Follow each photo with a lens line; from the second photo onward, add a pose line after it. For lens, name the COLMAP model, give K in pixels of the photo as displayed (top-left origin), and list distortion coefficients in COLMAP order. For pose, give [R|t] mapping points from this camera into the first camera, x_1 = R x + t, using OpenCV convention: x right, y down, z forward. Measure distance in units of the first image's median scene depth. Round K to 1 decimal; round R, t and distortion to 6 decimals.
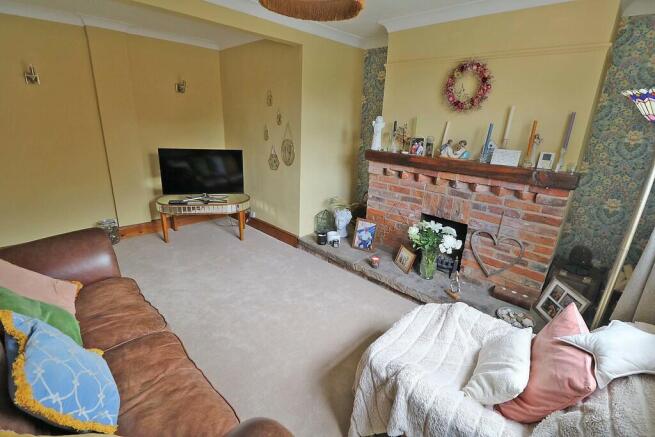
lens RADIAL K [[303.3, 0, 327.8], [0, 303.3, 215.9], [0, 0, 1]] dist [-0.016770, -0.001627]
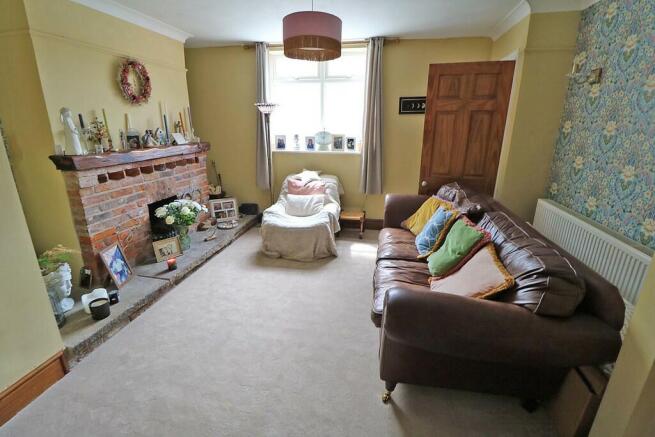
lens RADIAL K [[303.3, 0, 327.2], [0, 303.3, 218.5], [0, 0, 1]] dist [-0.016770, -0.001627]
pose [[-0.554156, -0.291430, 0.779730, -0.804078], [0.225682, 0.849028, 0.477723, -0.308502], [-0.801236, 0.440704, -0.404724, 0.915946]]
